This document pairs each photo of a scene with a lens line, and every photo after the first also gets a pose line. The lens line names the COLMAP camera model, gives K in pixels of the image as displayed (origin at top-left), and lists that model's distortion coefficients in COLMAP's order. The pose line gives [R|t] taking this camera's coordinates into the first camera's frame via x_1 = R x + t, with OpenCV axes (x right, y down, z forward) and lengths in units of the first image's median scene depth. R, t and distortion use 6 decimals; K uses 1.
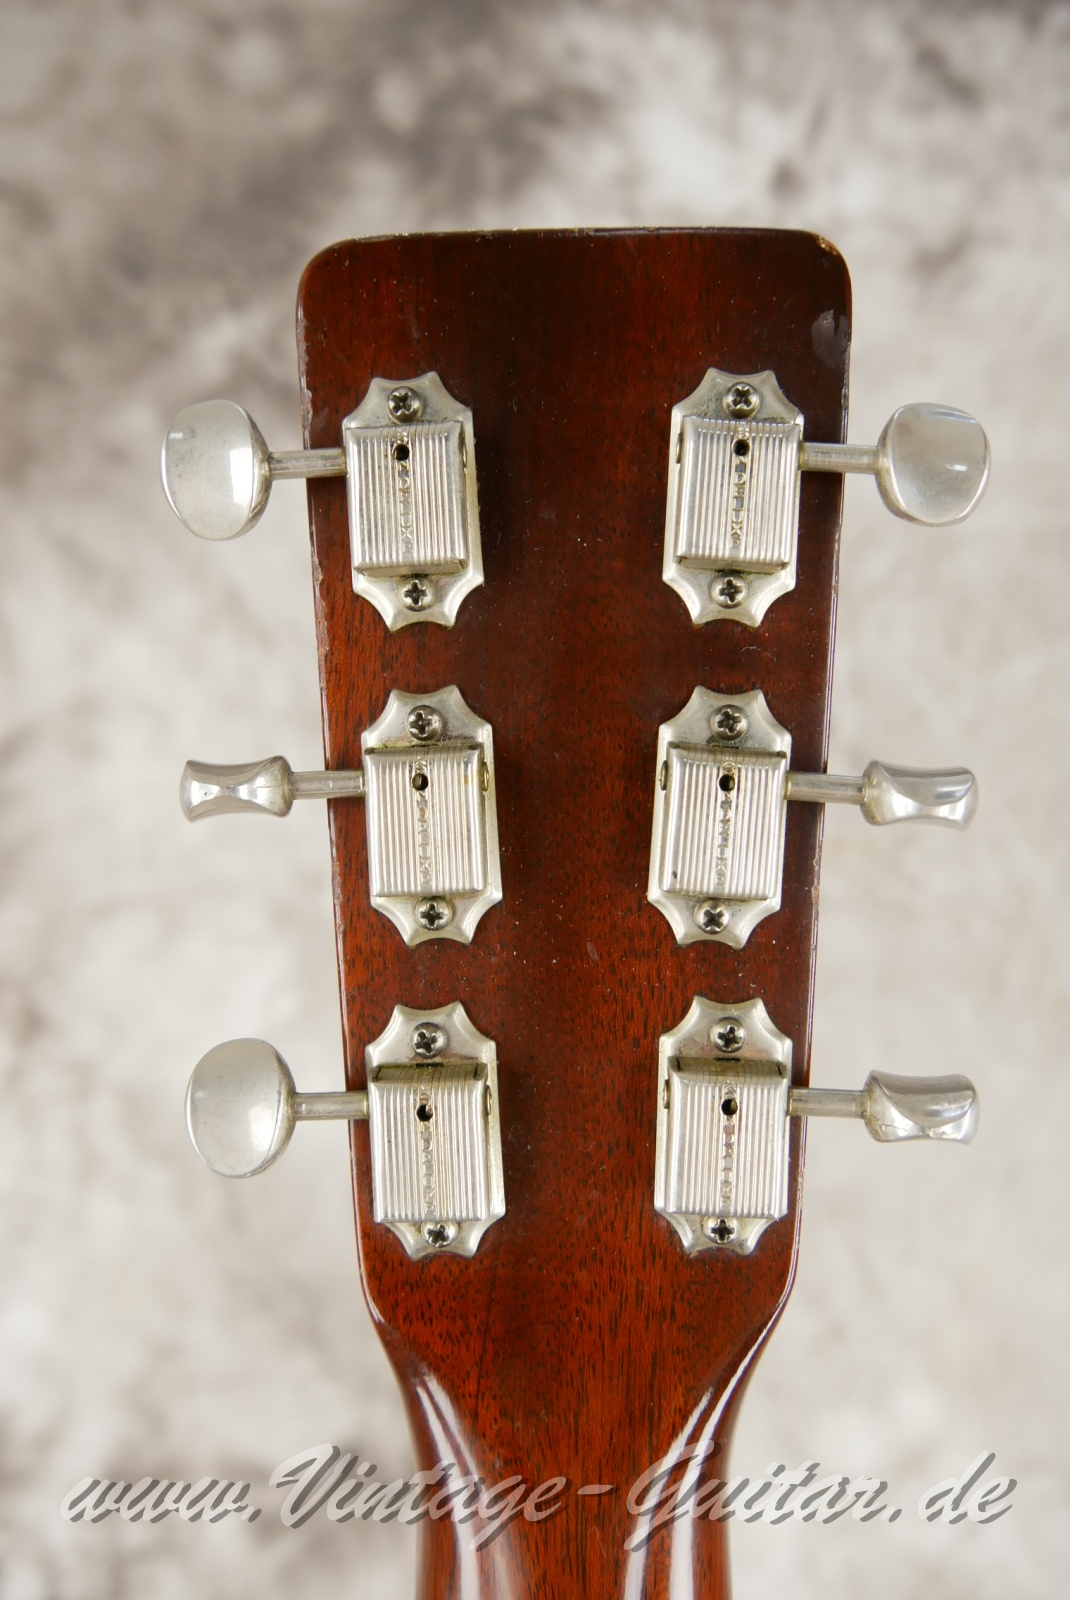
lens RADIAL K [[1291.1, 0, 558.5], [0, 1291.1, 817.0], [0, 0, 1]] dist [-0.076265, 0.033284]
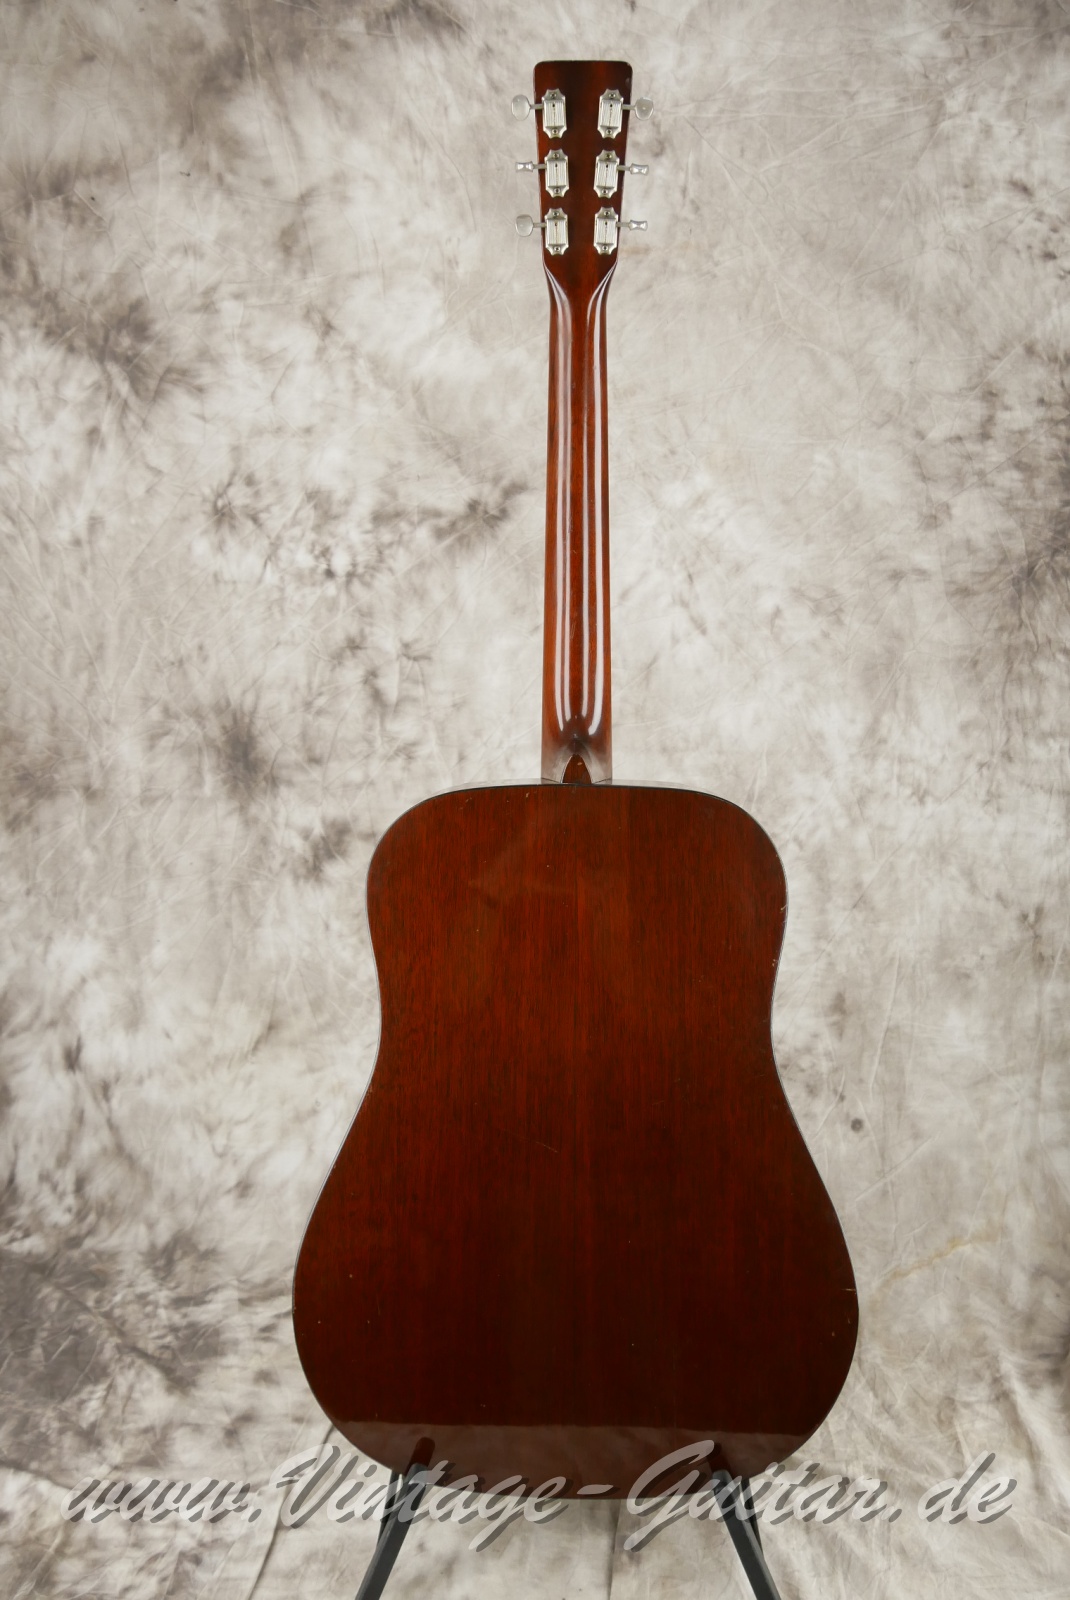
lens RADIAL K [[1291.1, 0, 535.4], [0, 1291.1, 809.1], [0, 0, 1]] dist [-0.076265, 0.033284]
pose [[0.999900, 0.008425, 0.011399, -0.070909], [-0.011710, 0.944125, 0.329380, 0.246470], [-0.007987, -0.329480, 0.944129, -1.599979]]
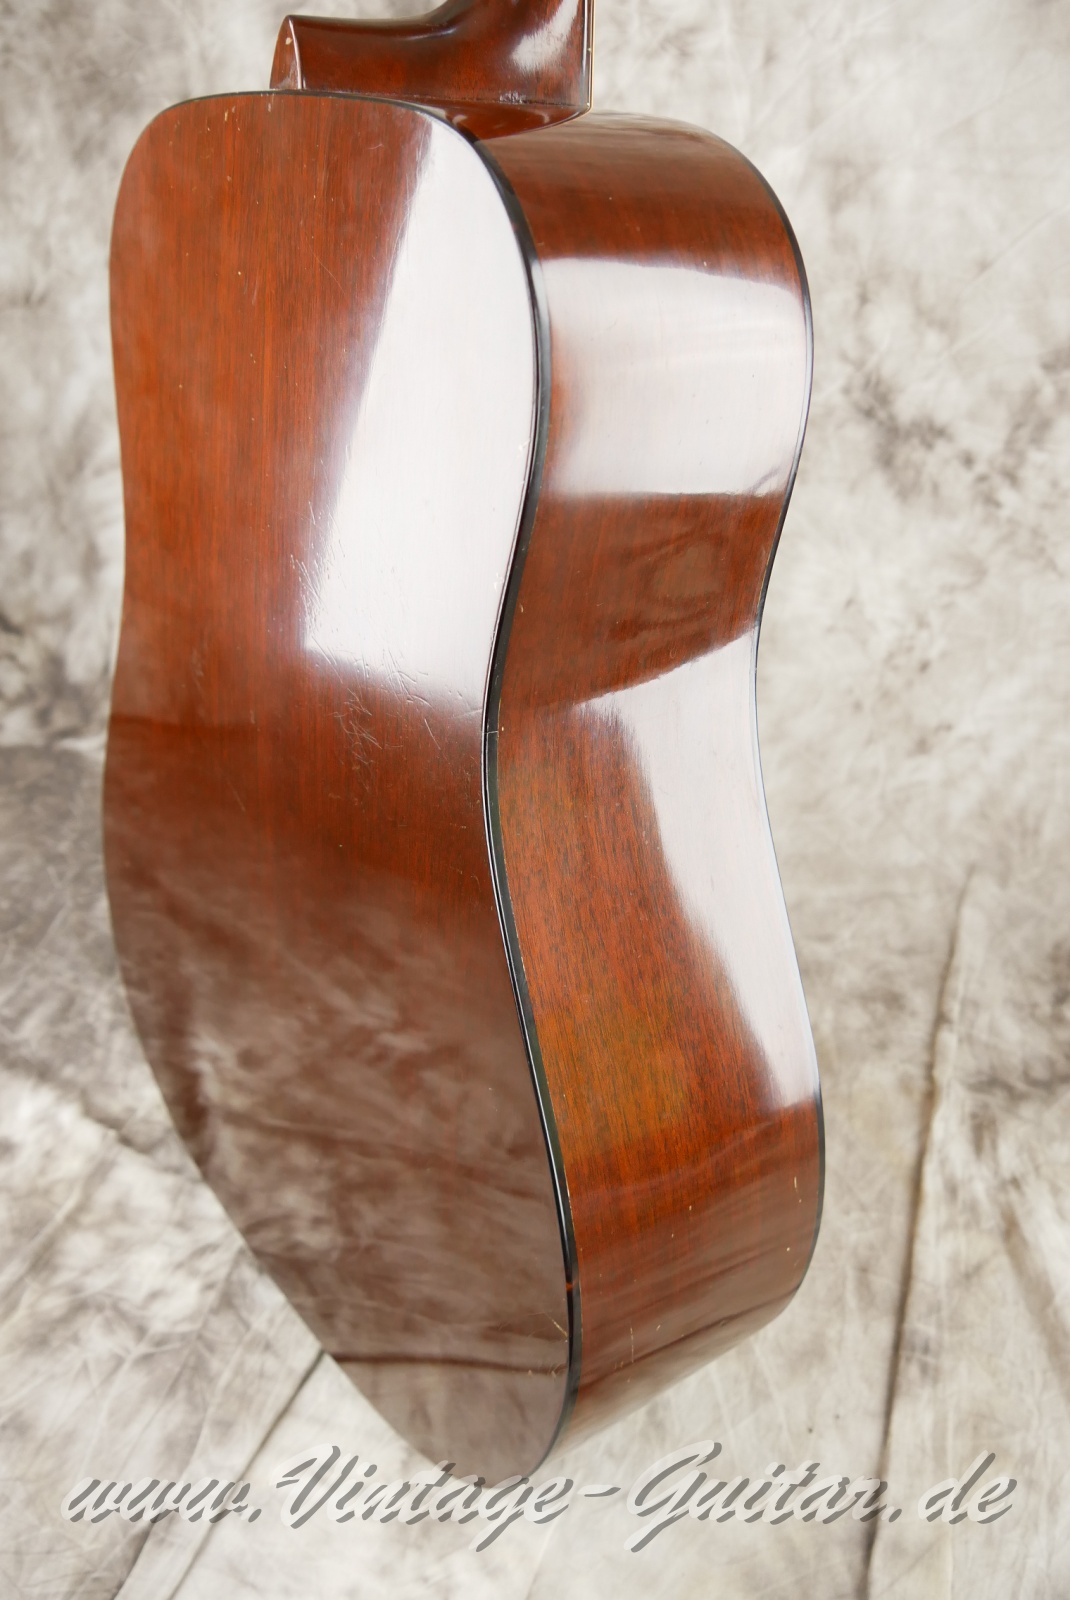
lens RADIAL K [[1291.1, 0, 541.1], [0, 1291.1, 793.9], [0, 0, 1]] dist [-0.076265, 0.033284]
pose [[0.981992, 0.118988, -0.146744, -0.133126], [0.004046, 0.763315, 0.646014, 0.703133], [0.188880, -0.634974, 0.749088, -0.869953]]
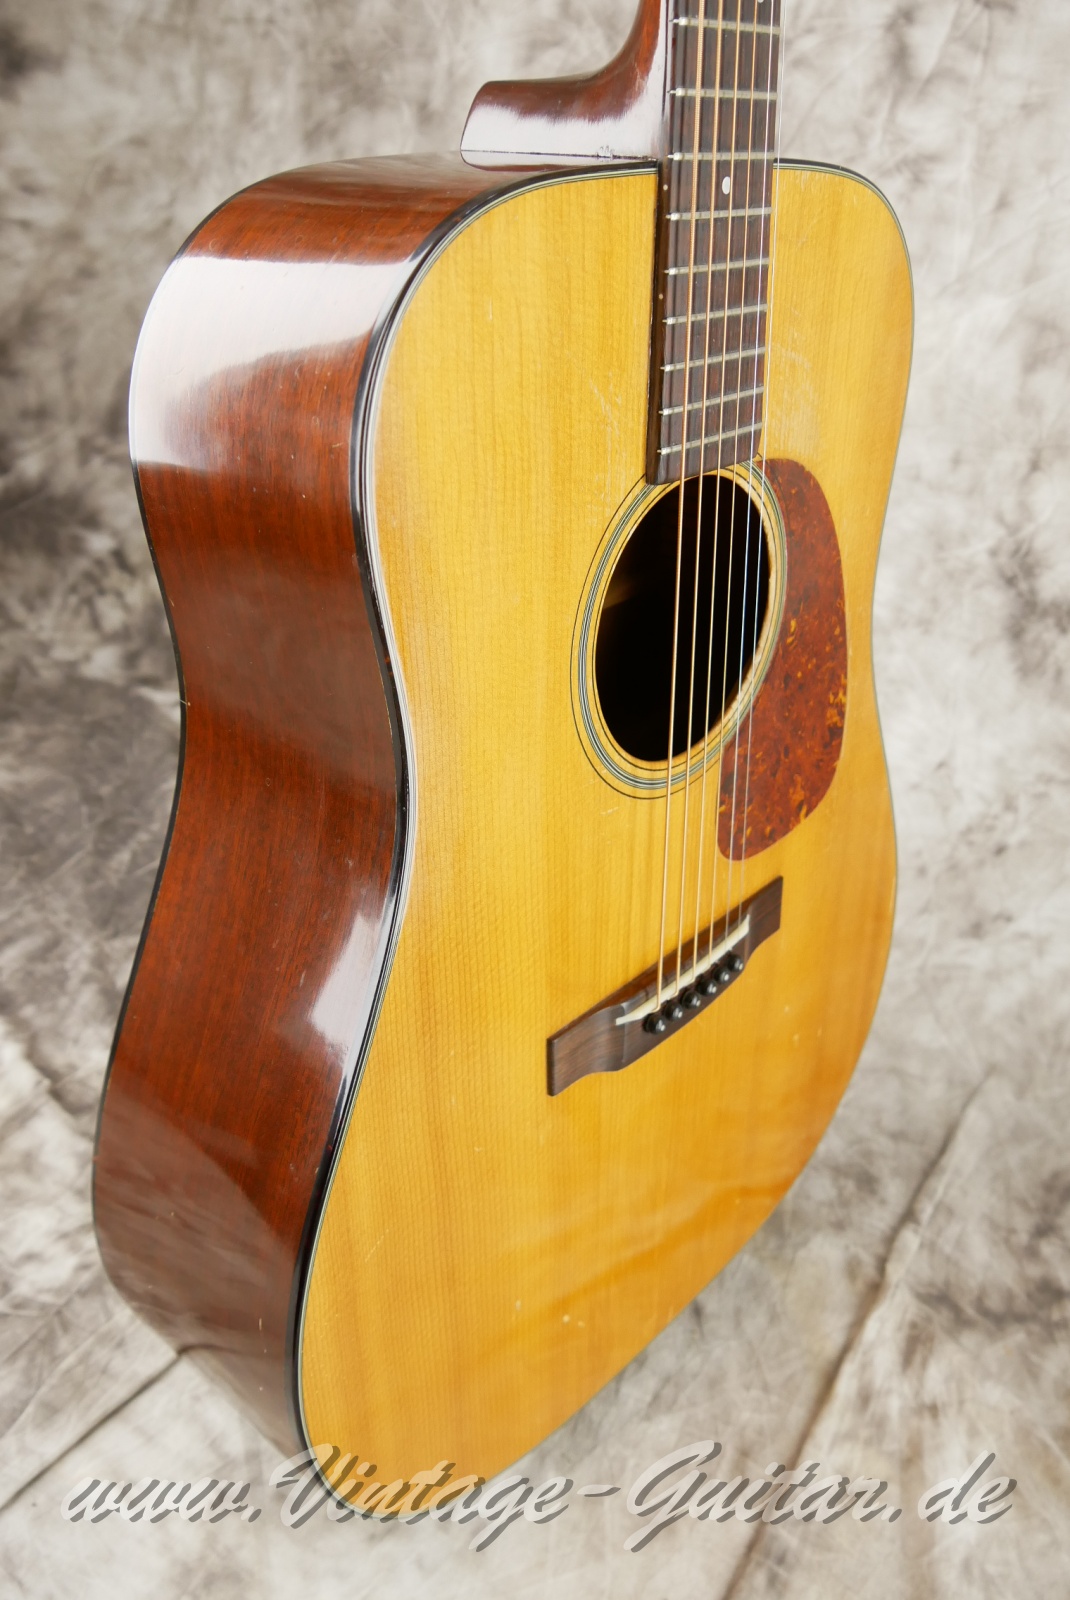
lens RADIAL K [[1291.1, 0, 542.0], [0, 1291.1, 802.1], [0, 0, 1]] dist [-0.076265, 0.033284]
pose [[0.900018, 0.371813, -0.227428, -0.079116], [-0.159226, 0.766217, 0.622542, 0.711190], [0.405728, -0.524087, 0.748811, -0.809098]]
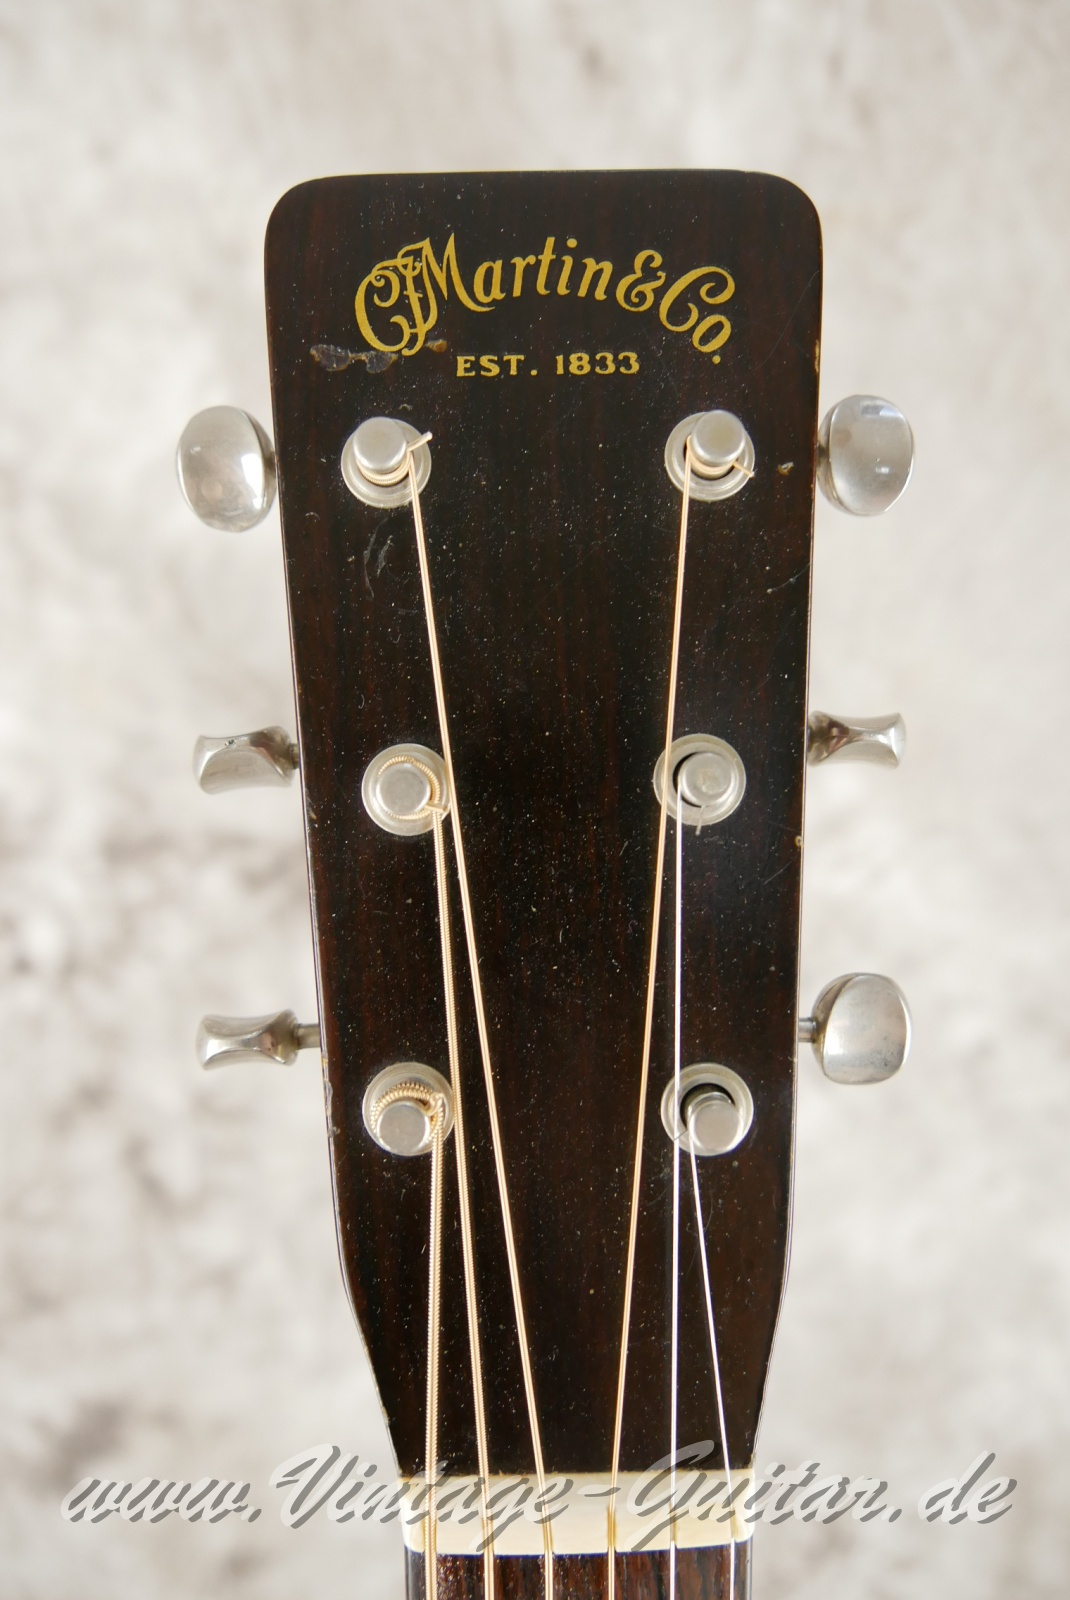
lens RADIAL K [[1291.1, 0, 533.8], [0, 1291.1, 761.4], [0, 0, 1]] dist [-0.076265, 0.033284]
pose [[0.999234, -0.014444, 0.036370, -0.023921], [-0.007481, 0.841757, 0.539804, -0.148641], [-0.038412, -0.539663, 0.841005, 0.090393]]
